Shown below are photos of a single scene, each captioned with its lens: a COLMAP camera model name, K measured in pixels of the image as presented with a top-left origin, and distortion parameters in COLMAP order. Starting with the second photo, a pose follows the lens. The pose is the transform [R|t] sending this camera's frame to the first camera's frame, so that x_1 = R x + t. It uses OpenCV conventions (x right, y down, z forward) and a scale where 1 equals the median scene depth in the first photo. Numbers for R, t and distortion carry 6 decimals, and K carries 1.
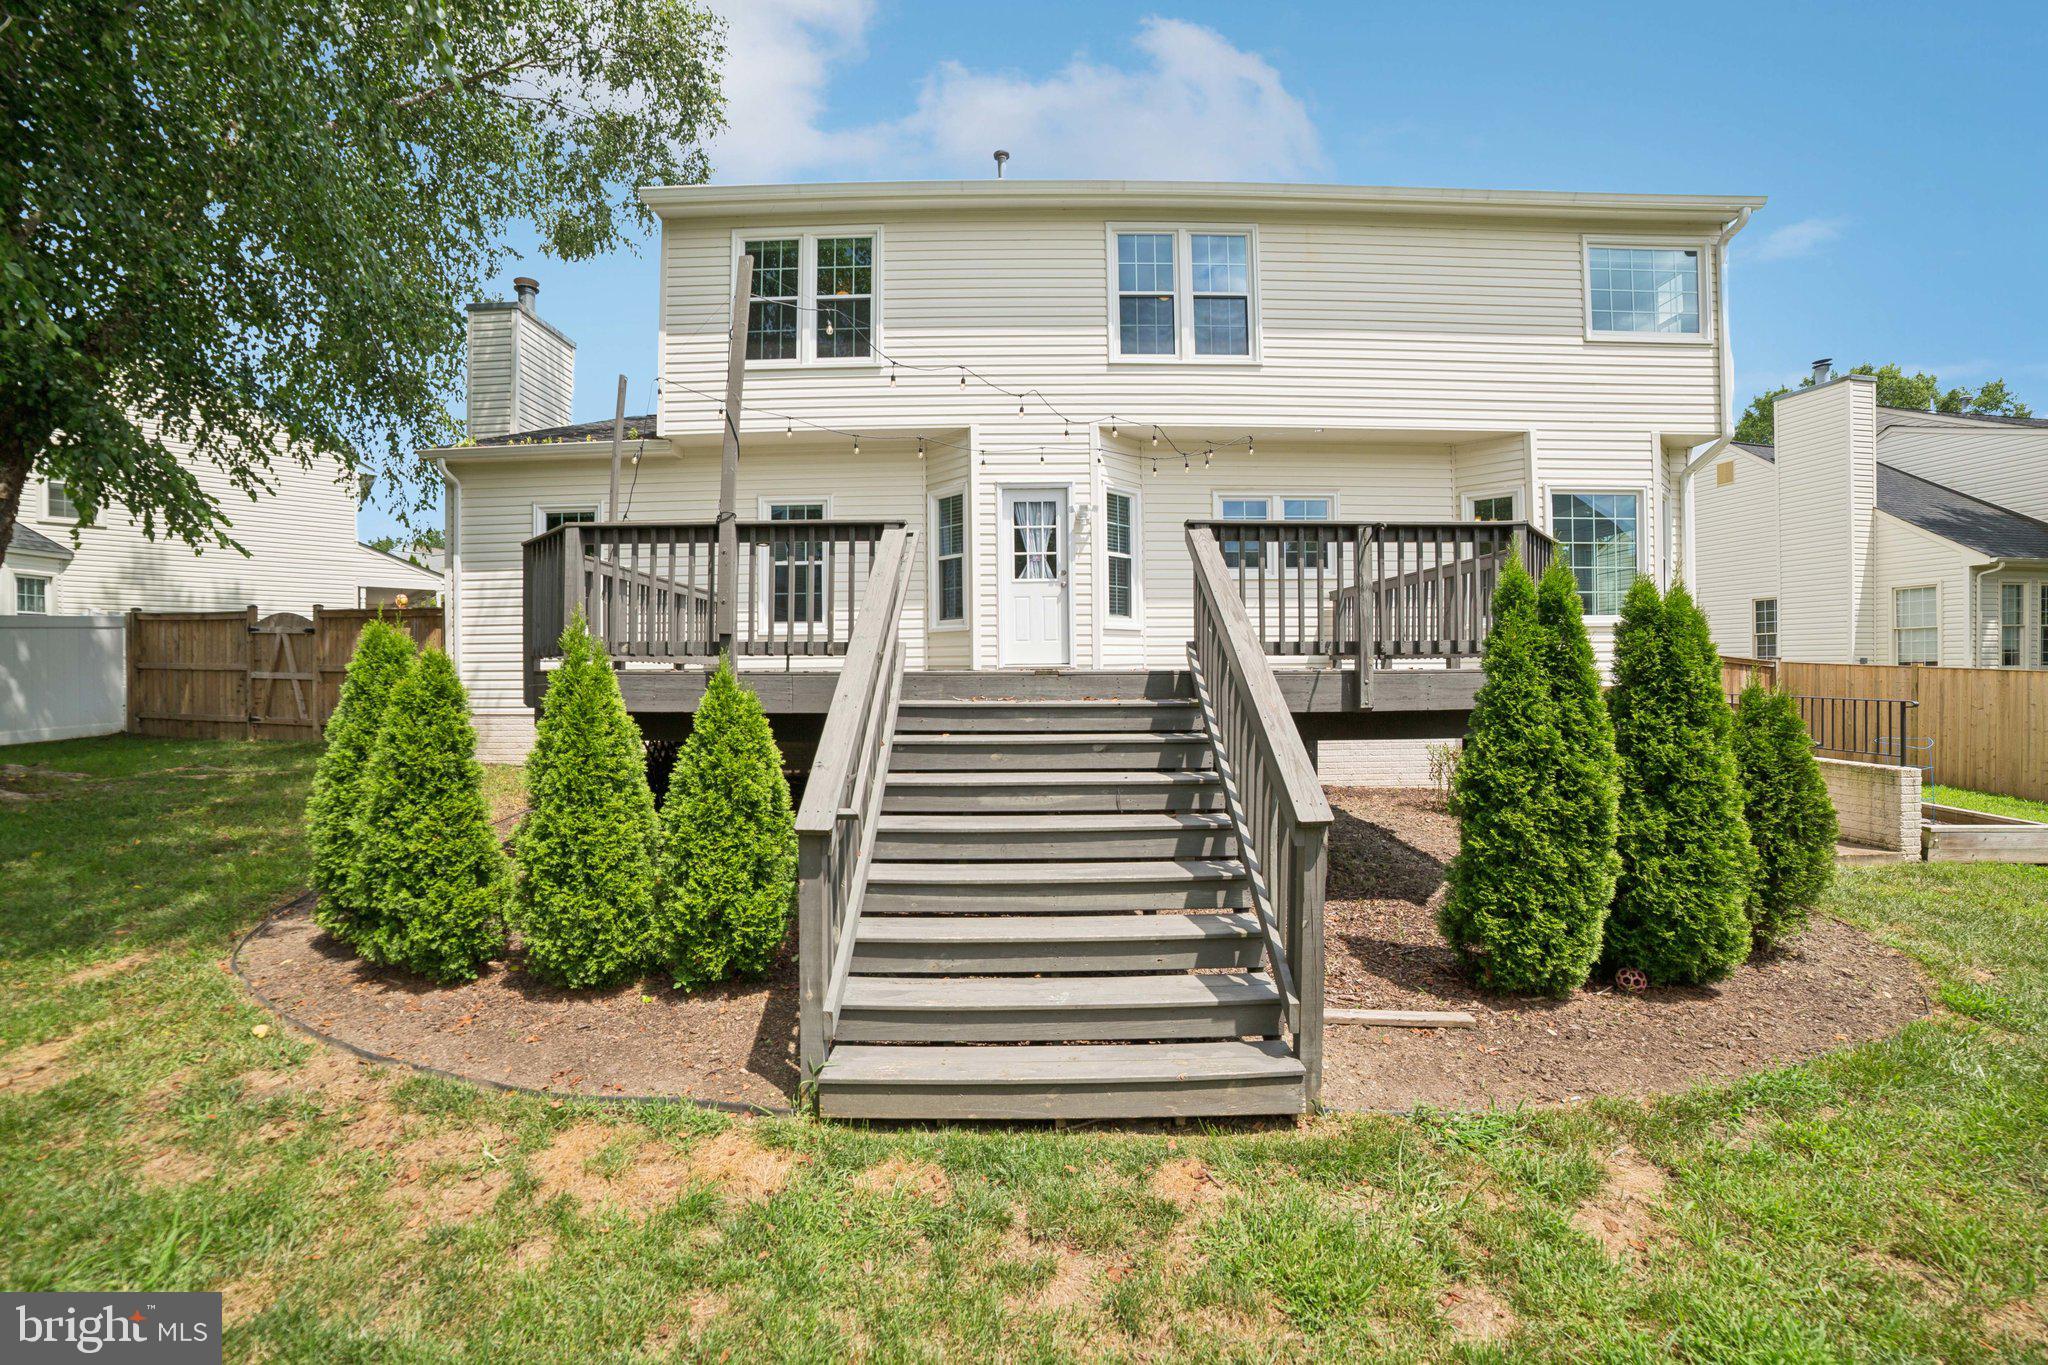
lens RADIAL K [[845.4, 0, 1020.7], [0, 845.4, 673.4], [0, 0, 1]] dist [-0.109761, 0.040750]
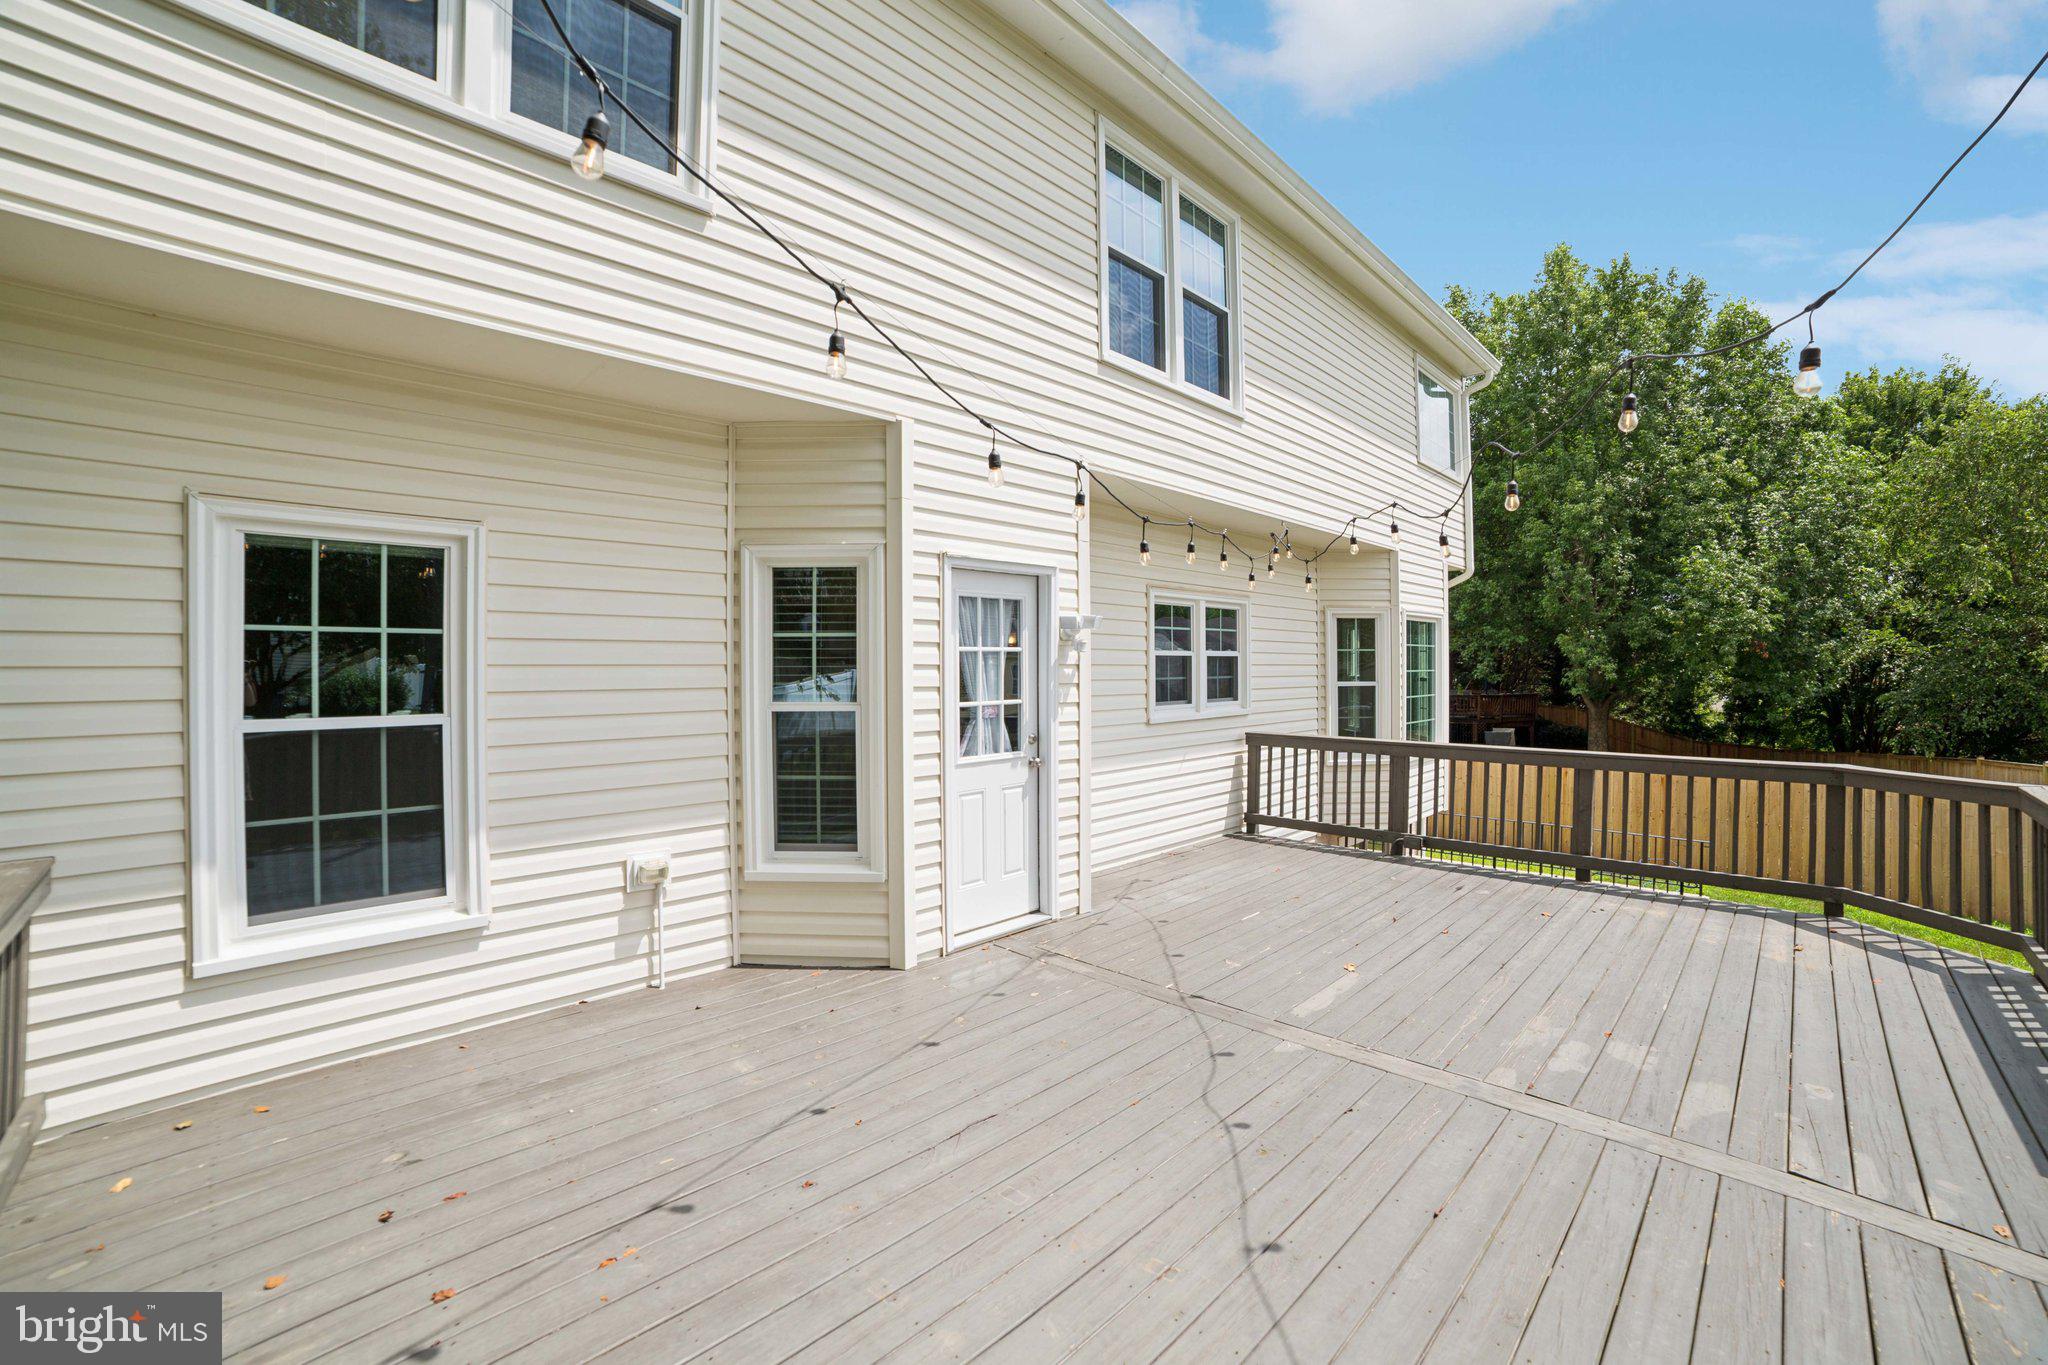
lens RADIAL K [[845.4, 0, 1020.7], [0, 845.4, 673.4], [0, 0, 1]] dist [-0.109761, 0.040750]
pose [[0.682327, -0.007917, 0.731004, -0.336211], [0.002774, 0.999962, 0.008240, -0.164184], [-0.731041, -0.003595, 0.682324, 0.648690]]
